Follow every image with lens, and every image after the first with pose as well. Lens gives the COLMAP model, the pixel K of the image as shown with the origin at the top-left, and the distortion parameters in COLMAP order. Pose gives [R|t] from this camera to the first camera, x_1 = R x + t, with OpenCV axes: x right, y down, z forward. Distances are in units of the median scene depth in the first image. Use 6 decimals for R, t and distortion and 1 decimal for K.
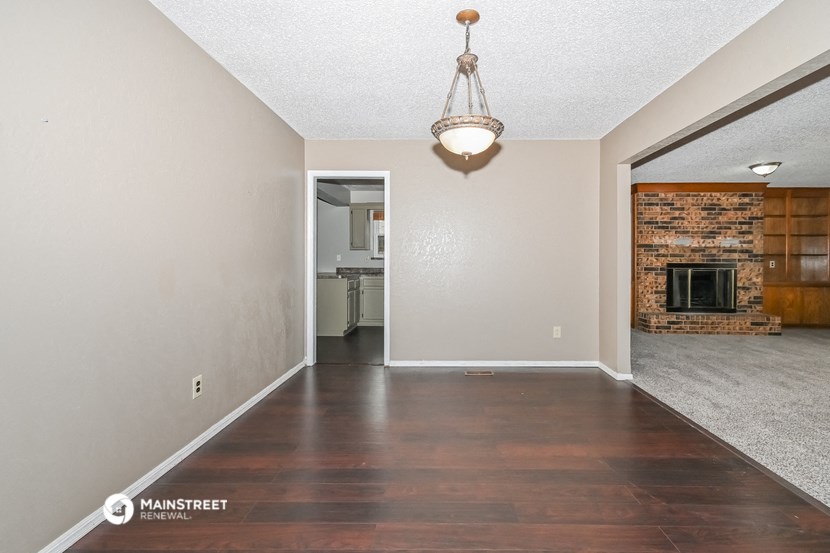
lens RADIAL K [[366.5, 0, 435.2], [0, 366.5, 261.4], [0, 0, 1]] dist [0.005776, -0.002368]
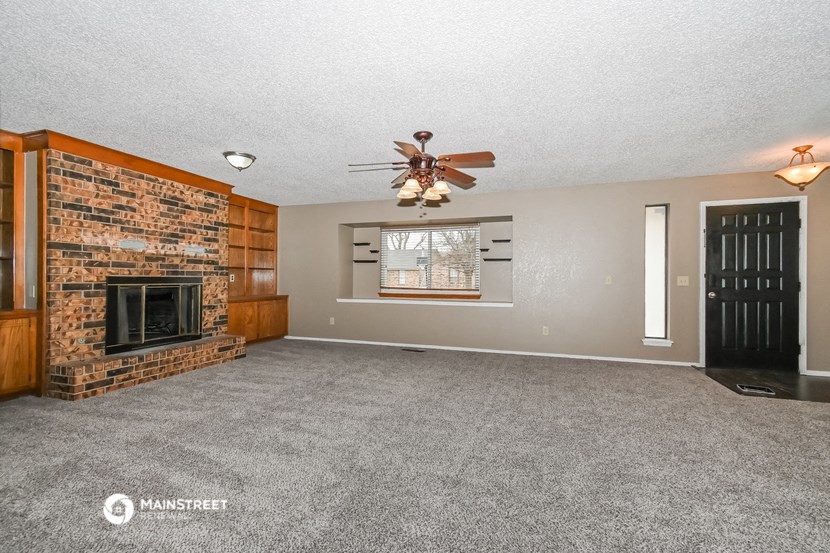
lens RADIAL K [[366.5, 0, 411.5], [0, 366.5, 278.4], [0, 0, 1]] dist [0.005776, -0.002368]
pose [[0.310941, -0.003263, 0.950424, 0.198153], [-0.005794, 0.999969, 0.005329, 0.001323], [-0.950412, -0.007164, 0.310912, 0.313025]]
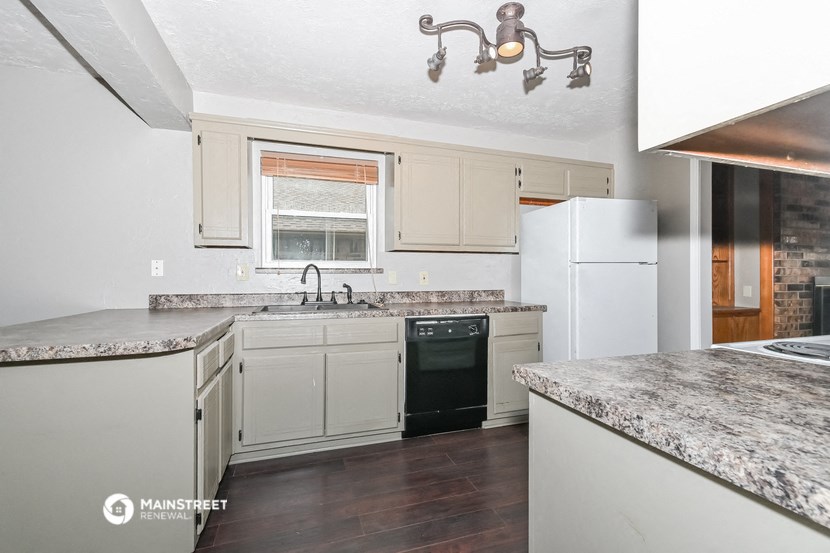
lens RADIAL K [[366.5, 0, 422.6], [0, 366.5, 279.1], [0, 0, 1]] dist [0.005776, -0.002368]
pose [[0.934898, -0.006729, 0.354854, -0.172860], [0.005328, 0.999974, 0.004924, 0.001495], [-0.354877, -0.002713, 0.934909, 0.668703]]
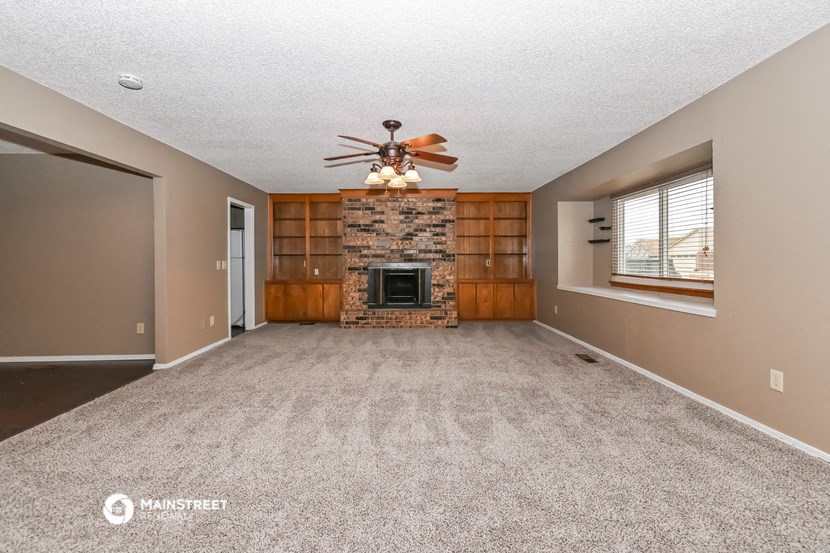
lens RADIAL K [[366.5, 0, 400.8], [0, 366.5, 261.8], [0, 0, 1]] dist [0.005776, -0.002368]
pose [[0.999302, -0.010730, 0.035790, 0.689771], [0.010693, 0.999942, 0.001240, 0.000266], [-0.035801, -0.000856, 0.999359, -0.081406]]
